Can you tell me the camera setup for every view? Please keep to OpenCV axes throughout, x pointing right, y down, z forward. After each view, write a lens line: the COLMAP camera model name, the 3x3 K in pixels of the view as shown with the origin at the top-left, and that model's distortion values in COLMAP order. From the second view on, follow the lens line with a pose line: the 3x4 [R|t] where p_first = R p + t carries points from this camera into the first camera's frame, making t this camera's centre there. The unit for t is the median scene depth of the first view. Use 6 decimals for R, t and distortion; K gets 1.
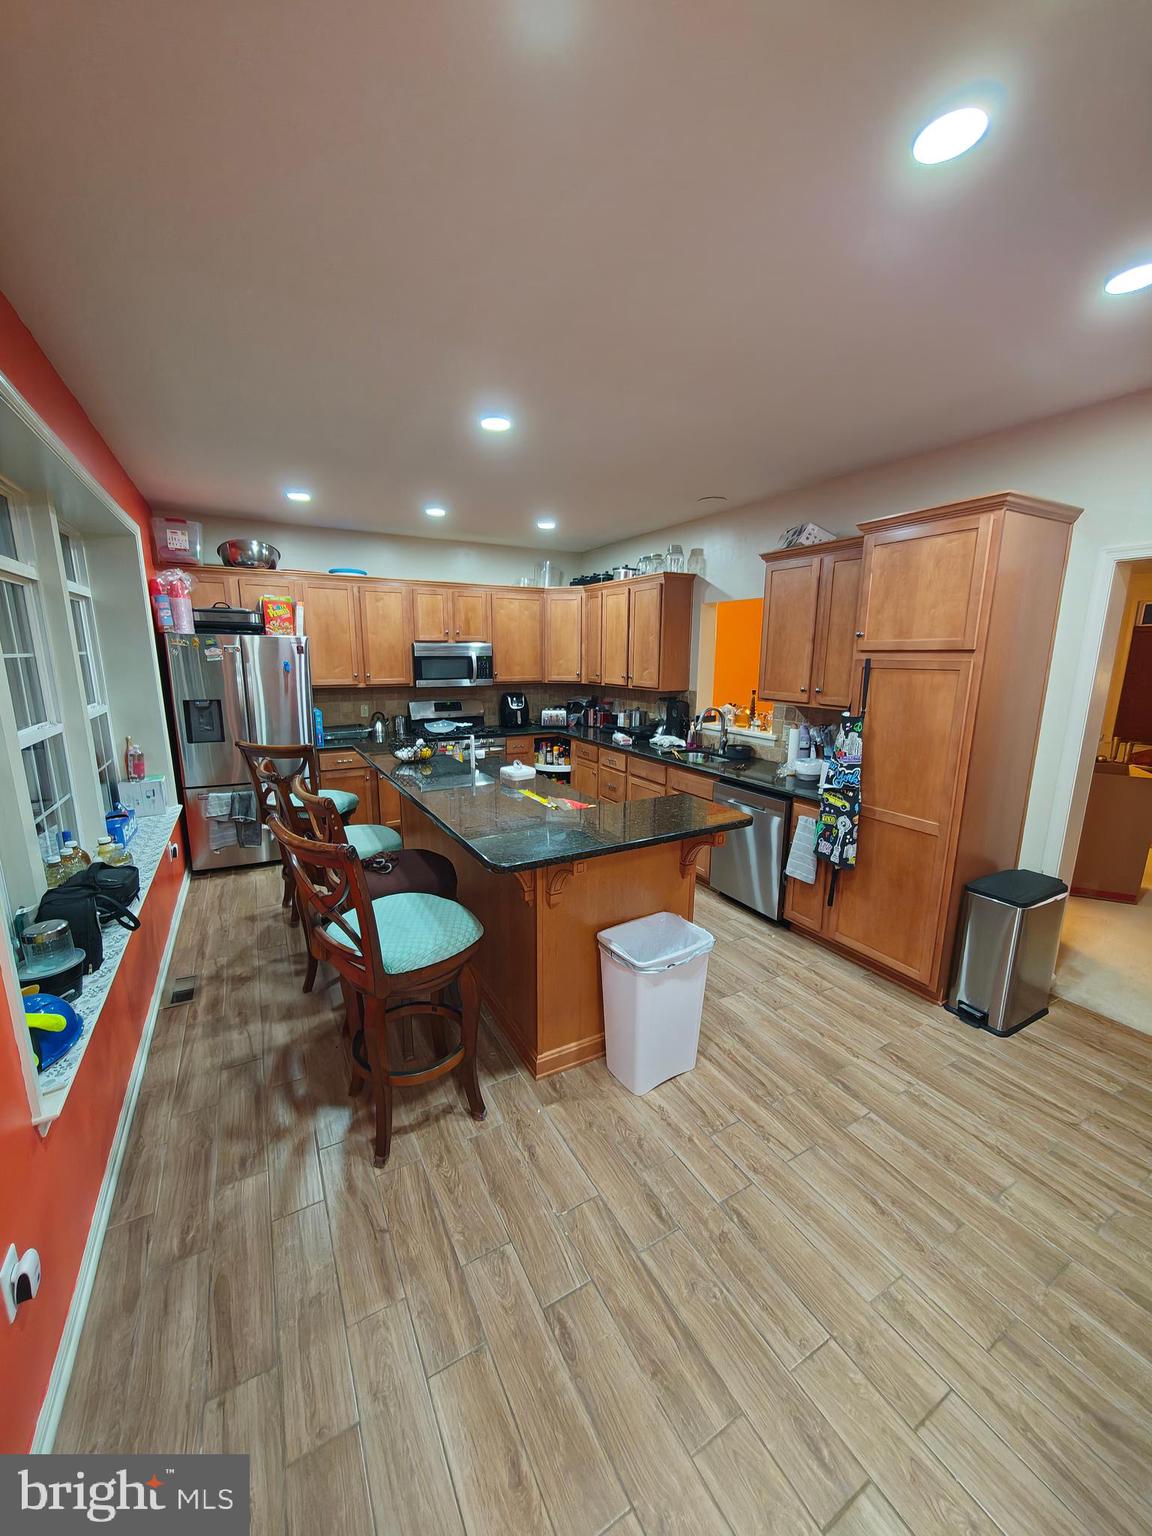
lens RADIAL K [[580.1, 0, 576.0], [0, 580.1, 768.0], [0, 0, 1]] dist [0.000408, -0.000052]
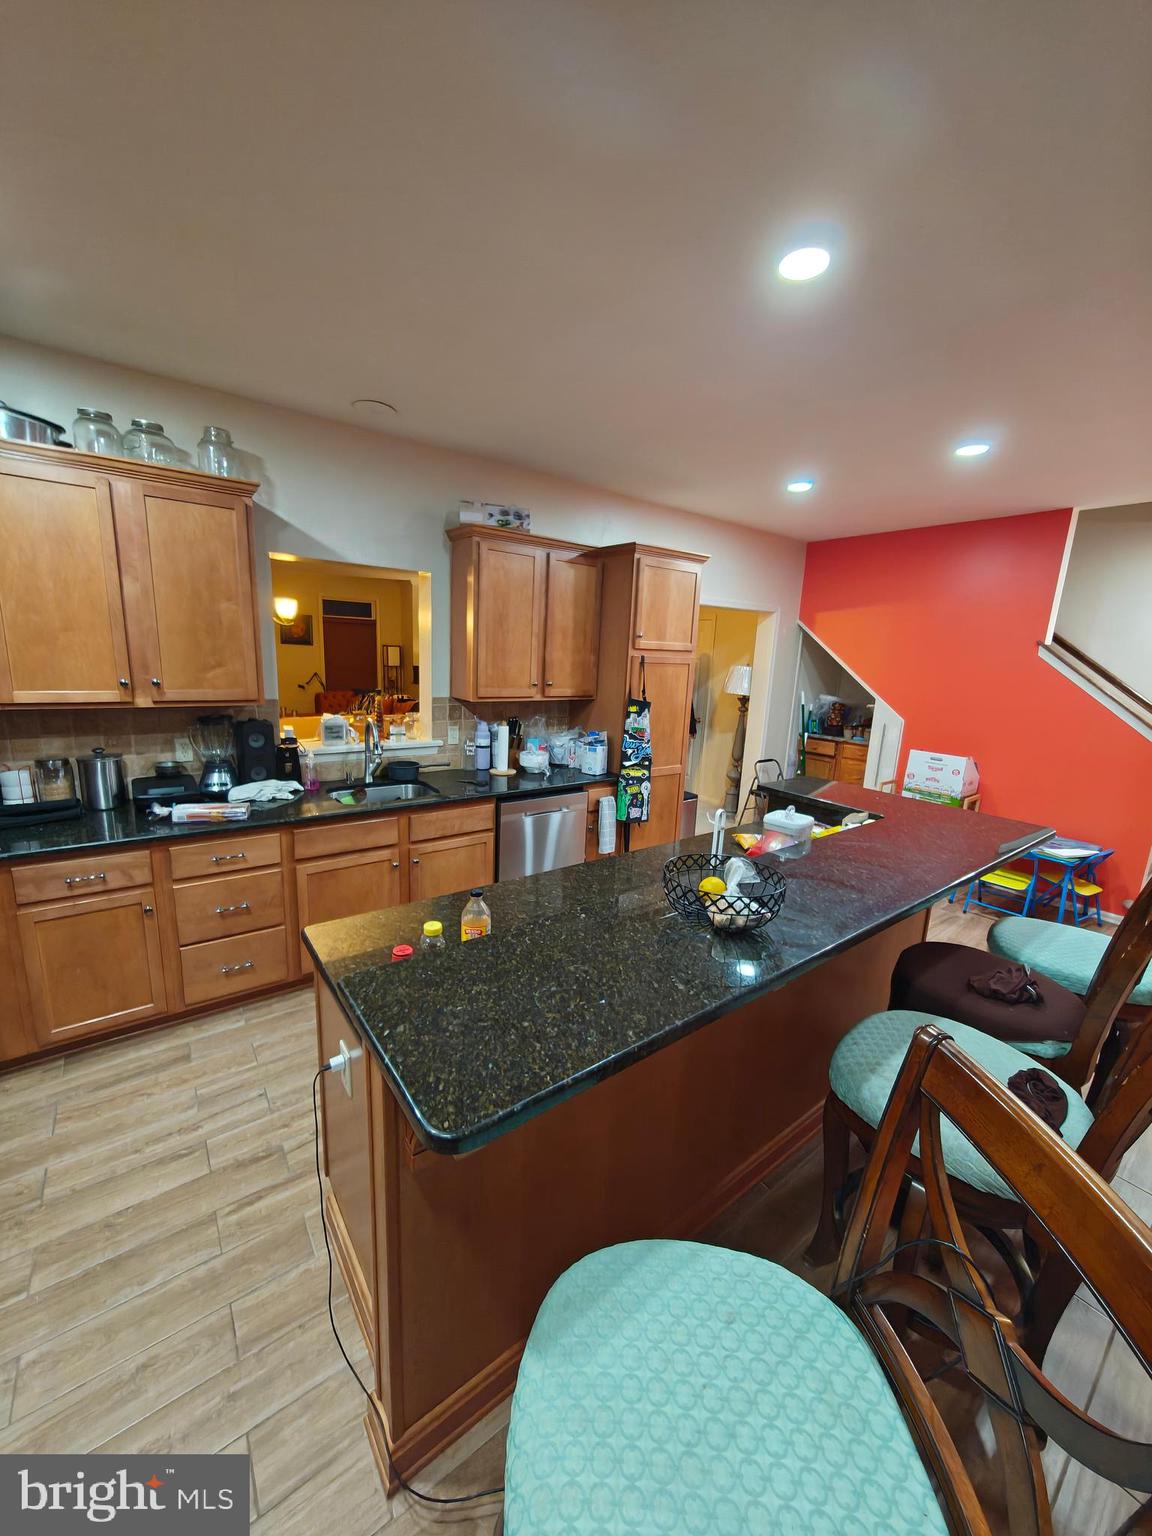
lens RADIAL K [[580.1, 0, 576.0], [0, 580.1, 768.0], [0, 0, 1]] dist [0.000408, -0.000052]
pose [[-0.133110, -0.211963, 0.968170, -0.713391], [0.152142, 0.960915, 0.231292, -0.254447], [-0.979354, 0.178087, -0.095659, 1.245391]]
